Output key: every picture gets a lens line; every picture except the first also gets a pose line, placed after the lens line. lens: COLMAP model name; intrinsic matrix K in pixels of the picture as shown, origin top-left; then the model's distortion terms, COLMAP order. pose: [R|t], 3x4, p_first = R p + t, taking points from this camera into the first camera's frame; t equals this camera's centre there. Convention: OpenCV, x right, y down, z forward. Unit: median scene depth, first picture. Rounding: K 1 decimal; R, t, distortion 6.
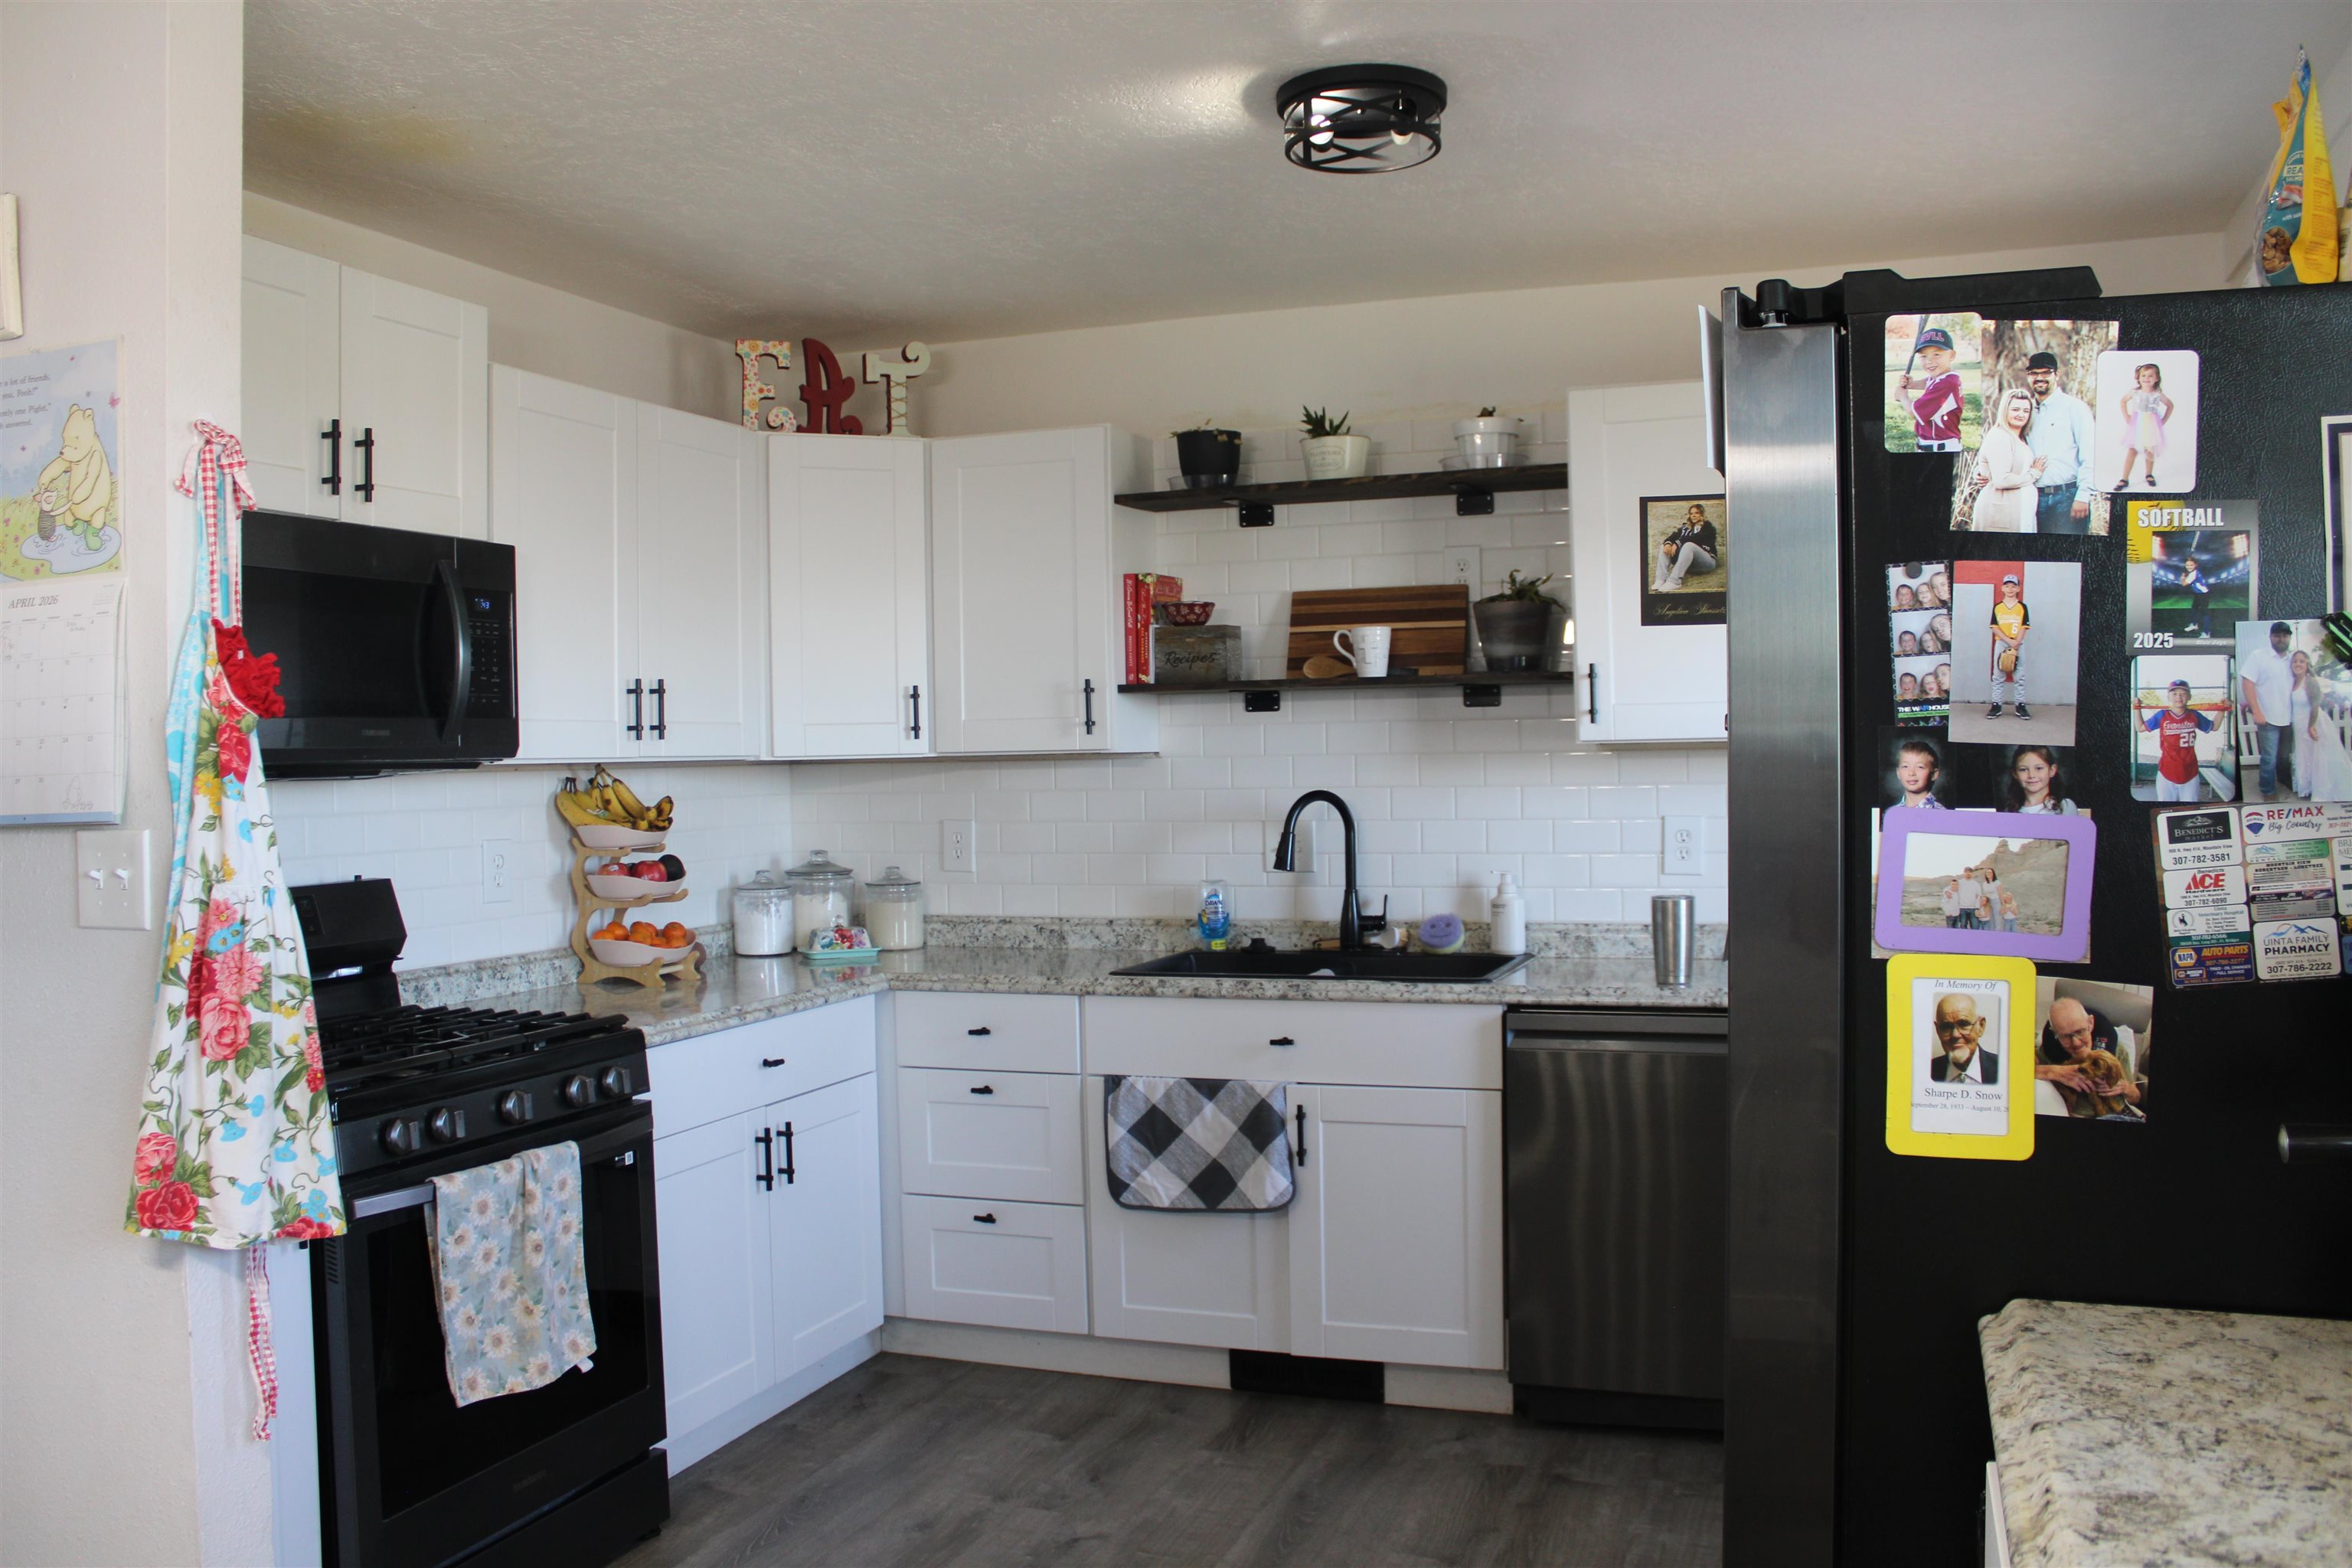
lens RADIAL K [[1972.7, 0, 1176.6], [0, 1972.7, 752.3], [0, 0, 1]] dist [-0.184546, 0.172390]
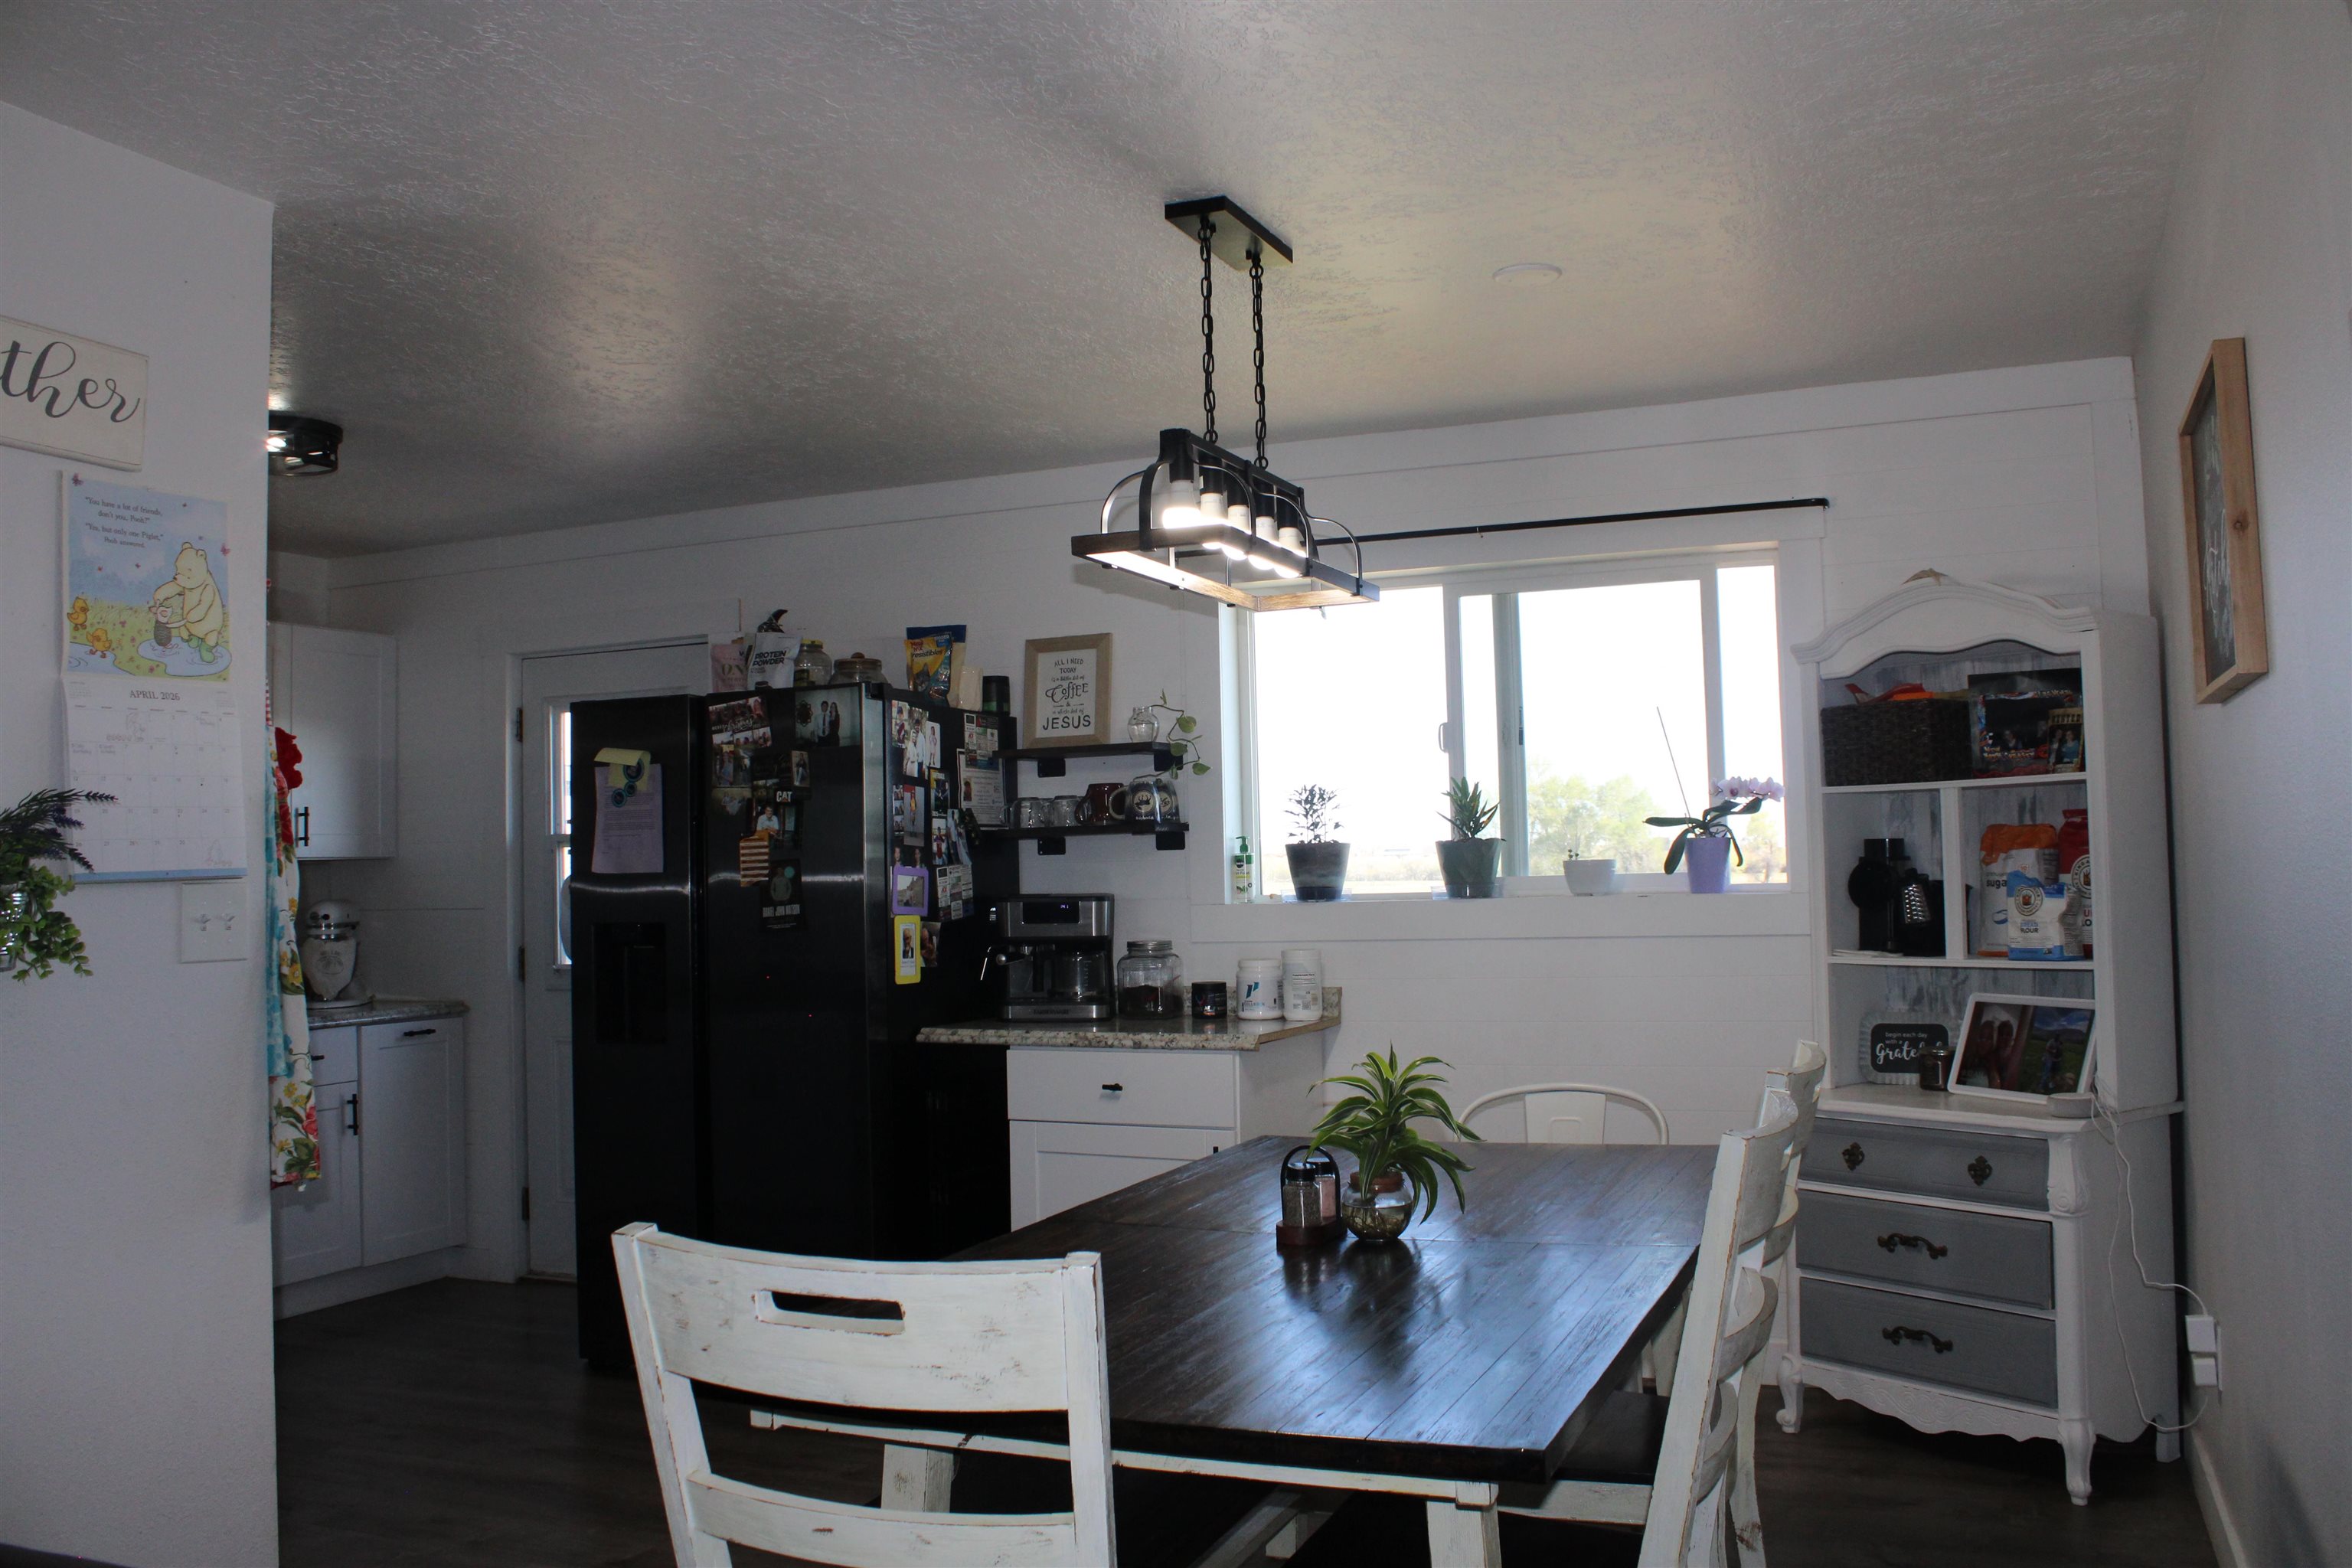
lens RADIAL K [[1972.7, 0, 1176.6], [0, 1972.7, 752.3], [0, 0, 1]] dist [-0.184546, 0.172390]
pose [[0.047118, 0.077466, 0.995881, -2.667065], [0.028300, 0.996485, -0.078852, 0.106317], [-0.998488, 0.031899, 0.044760, 0.435529]]
